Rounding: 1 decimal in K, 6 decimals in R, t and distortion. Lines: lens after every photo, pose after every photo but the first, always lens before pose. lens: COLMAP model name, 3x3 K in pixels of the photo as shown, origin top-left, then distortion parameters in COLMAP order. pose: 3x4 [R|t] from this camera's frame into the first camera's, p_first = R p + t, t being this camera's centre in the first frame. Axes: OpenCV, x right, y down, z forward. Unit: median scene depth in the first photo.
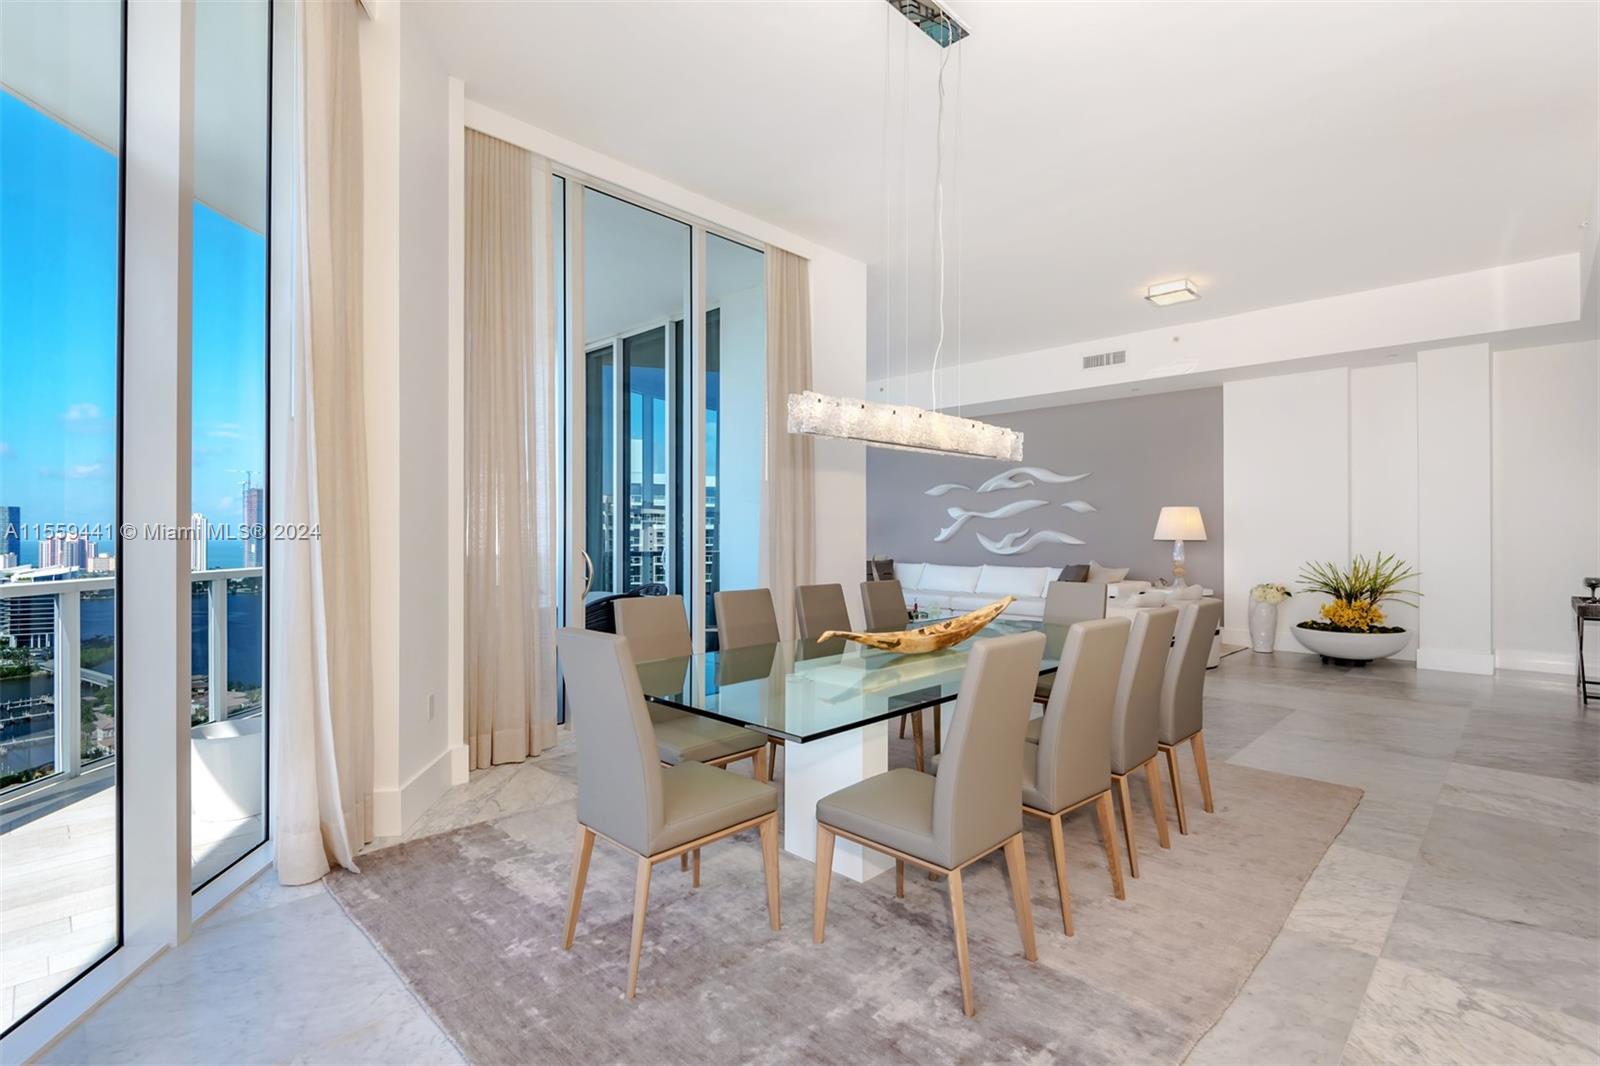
lens RADIAL K [[775.2, 0, 797.3], [0, 775.2, 541.4], [0, 0, 1]] dist [-0.002332, -0.003201]
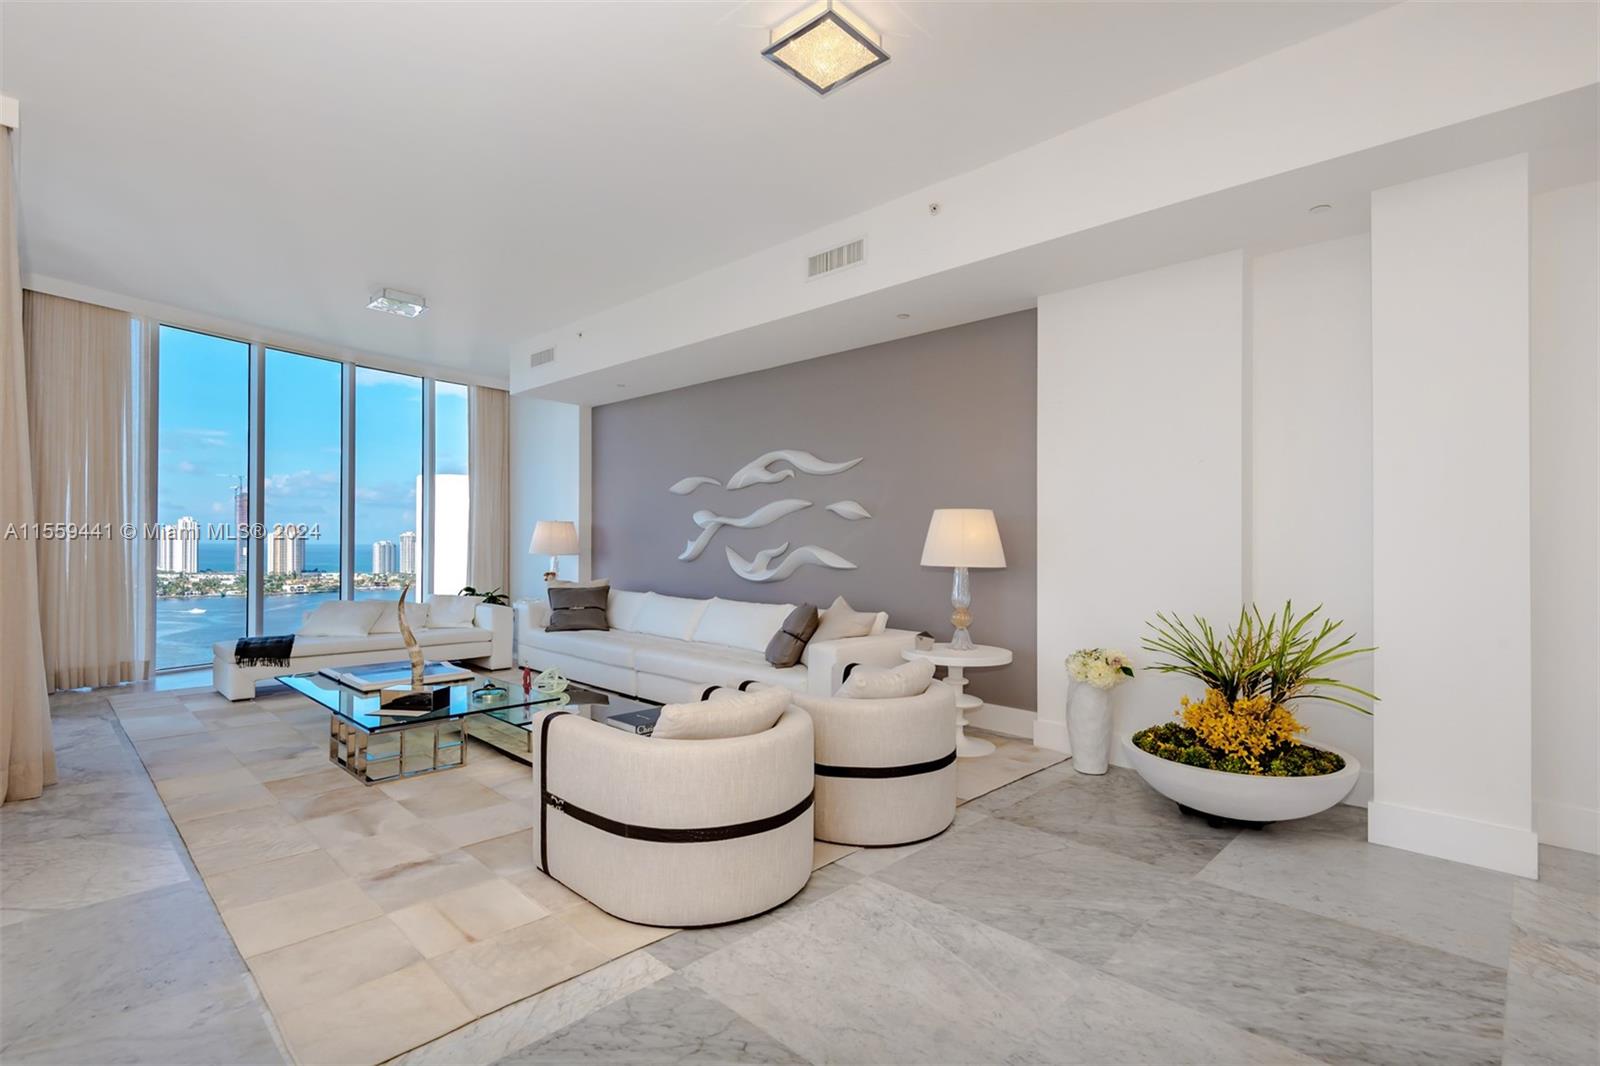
lens RADIAL K [[733.4, 0, 803.3], [0, 733.4, 534.1], [0, 0, 1]] dist [0.016182, -0.004495]
pose [[0.999810, 0.013545, -0.014045, 0.381670], [-0.013871, 0.999631, -0.023368, -0.011369], [0.013724, 0.023559, 0.999628, 0.445147]]
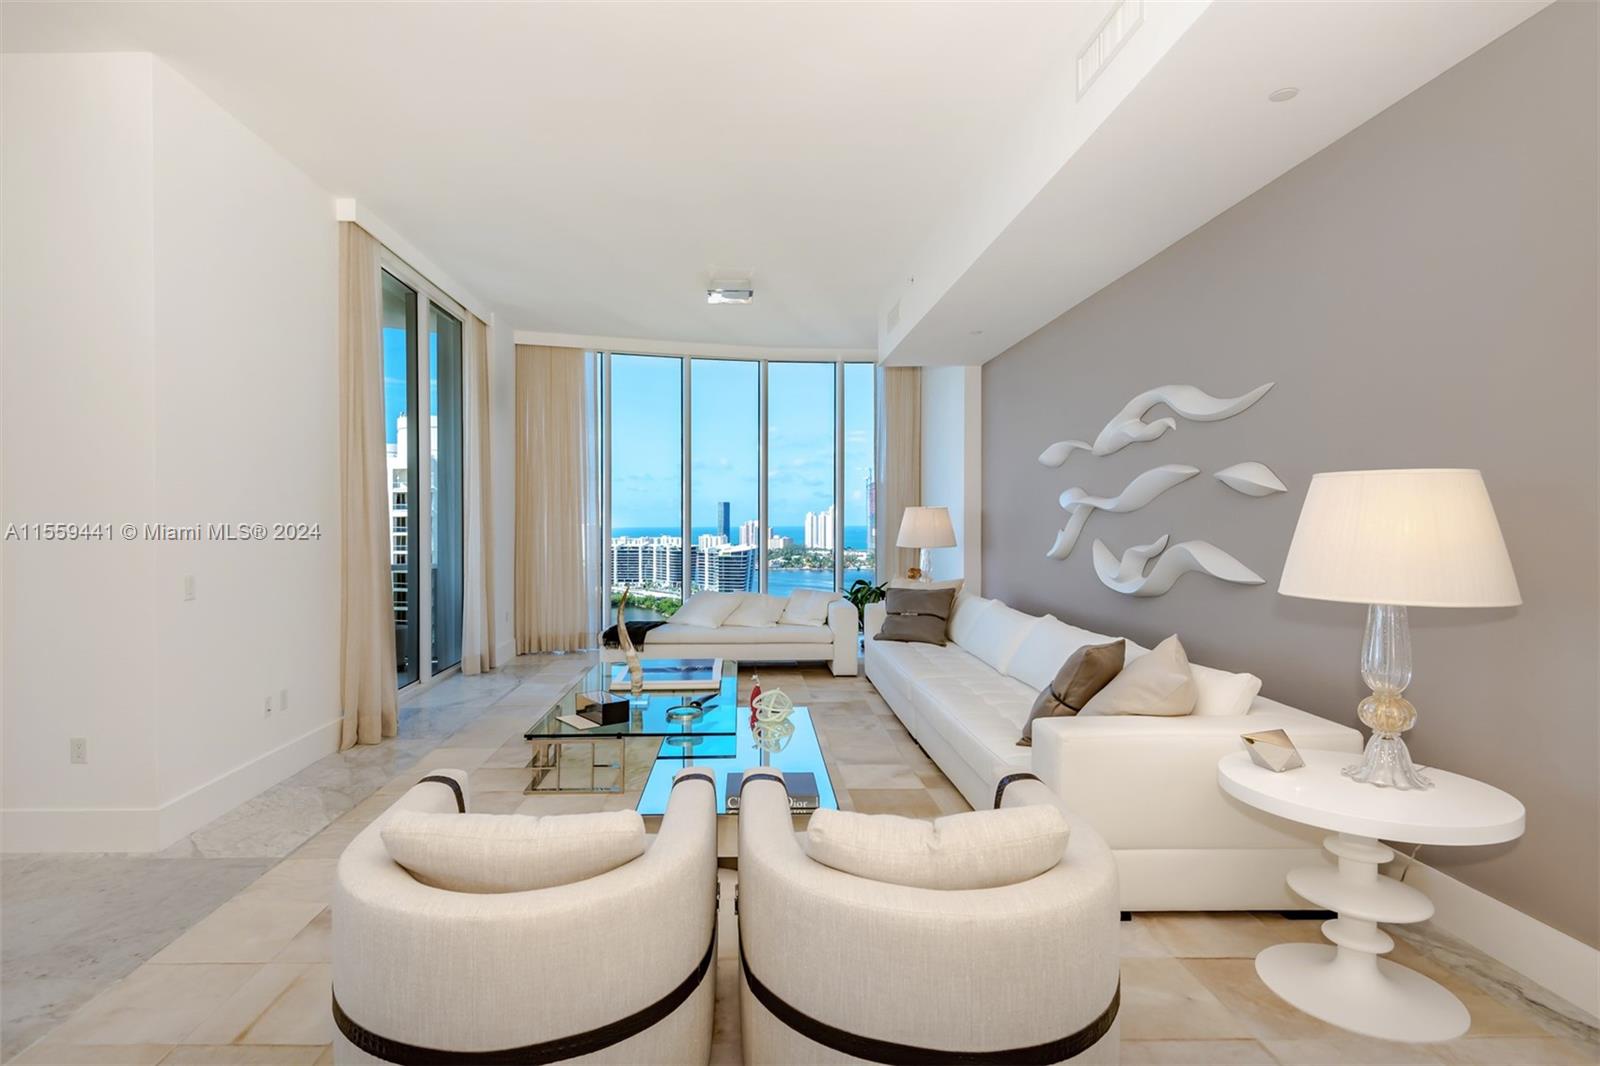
lens RADIAL K [[775.2, 0, 784.3], [0, 775.2, 531.9], [0, 0, 1]] dist [-0.002332, -0.003201]
pose [[0.694467, 0.009876, -0.719457, 0.540813], [-0.004075, 0.999944, 0.009793, -0.025527], [0.719513, -0.003869, 0.694468, 0.675440]]
